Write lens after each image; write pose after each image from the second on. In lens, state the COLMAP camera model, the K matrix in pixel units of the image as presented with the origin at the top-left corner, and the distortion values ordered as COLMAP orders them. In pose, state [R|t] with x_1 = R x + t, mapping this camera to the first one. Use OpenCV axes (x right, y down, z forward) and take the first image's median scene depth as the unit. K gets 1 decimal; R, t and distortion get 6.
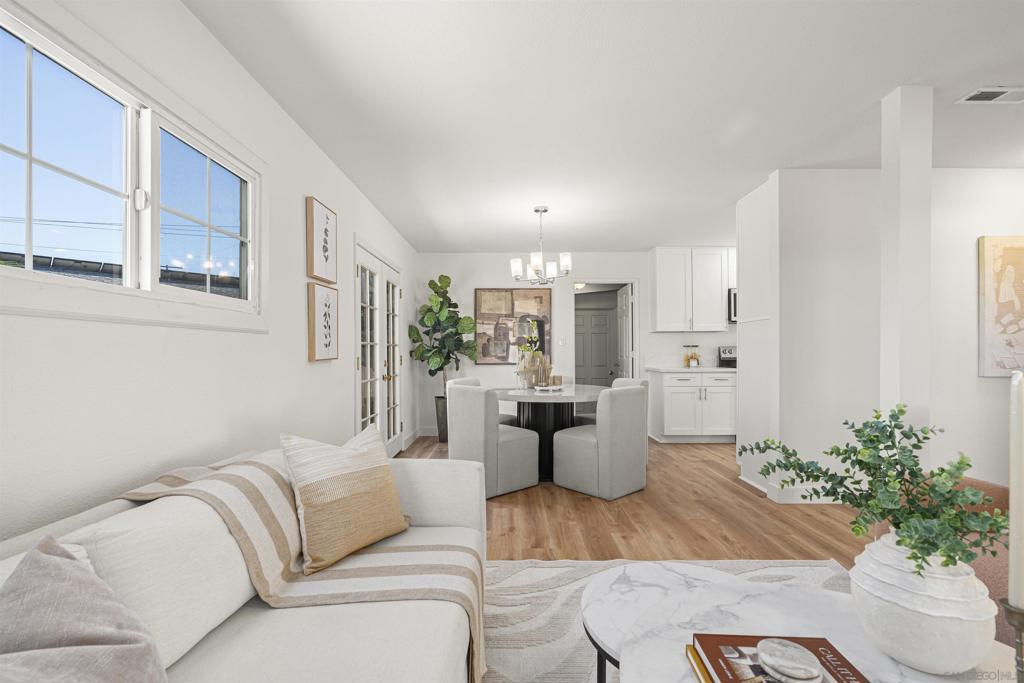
lens RADIAL K [[465.3, 0, 507.4], [0, 465.3, 350.2], [0, 0, 1]] dist [-0.000482, 0.000589]
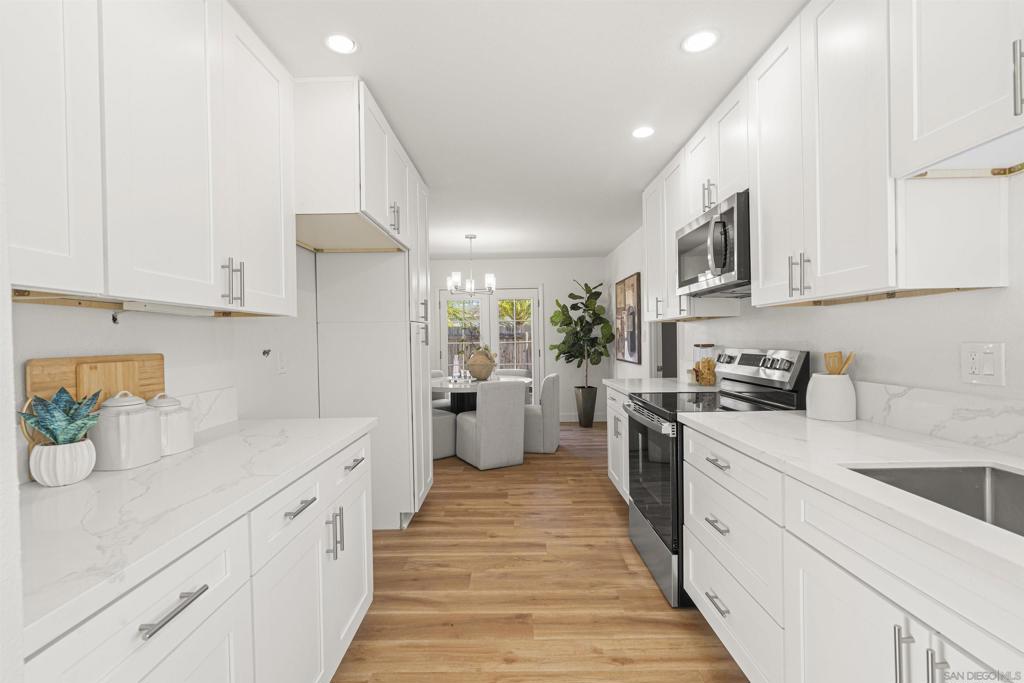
lens RADIAL K [[456.7, 0, 508.7], [0, 456.7, 343.2], [0, 0, 1]] dist [-0.004413, 0.000827]
pose [[0.002873, 0.012608, -0.999916, 0.963981], [0.015309, 0.999803, 0.012650, -0.022422], [0.999879, -0.015344, 0.002679, 0.817703]]
